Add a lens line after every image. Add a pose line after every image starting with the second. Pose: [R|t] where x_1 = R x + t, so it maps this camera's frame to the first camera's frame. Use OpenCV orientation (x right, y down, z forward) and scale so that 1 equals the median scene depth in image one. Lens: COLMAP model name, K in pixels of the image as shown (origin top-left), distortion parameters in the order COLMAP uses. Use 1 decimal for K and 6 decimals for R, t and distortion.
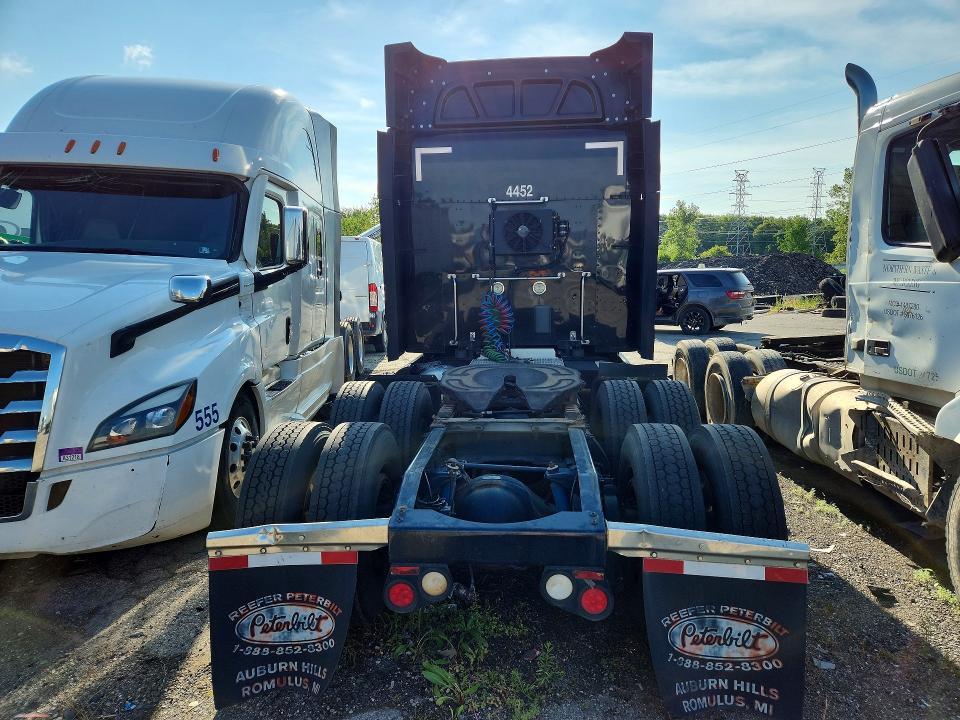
lens RADIAL K [[623.6, 0, 480.0], [0, 623.6, 360.0], [0, 0, 1]] dist [0.056356, -0.028356]
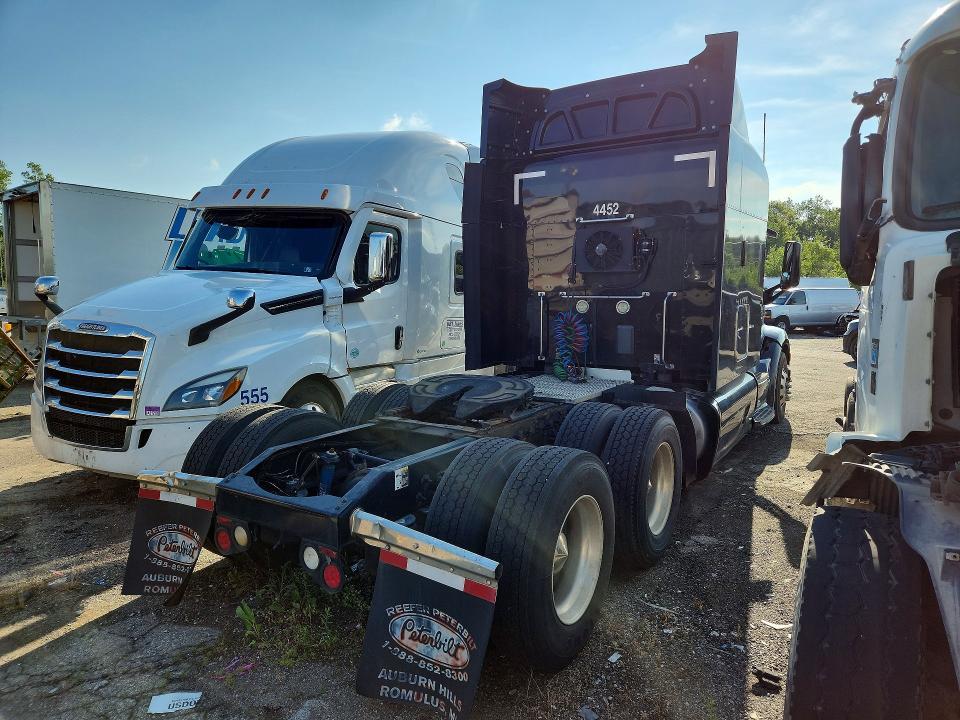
lens RADIAL K [[623.6, 0, 480.0], [0, 623.6, 360.0], [0, 0, 1]] dist [0.056356, -0.028356]
pose [[0.884593, 0.066991, -0.461527, 0.652867], [-0.080423, 0.996716, -0.009470, -0.011728], [0.459377, 0.045494, 0.887076, 0.069898]]
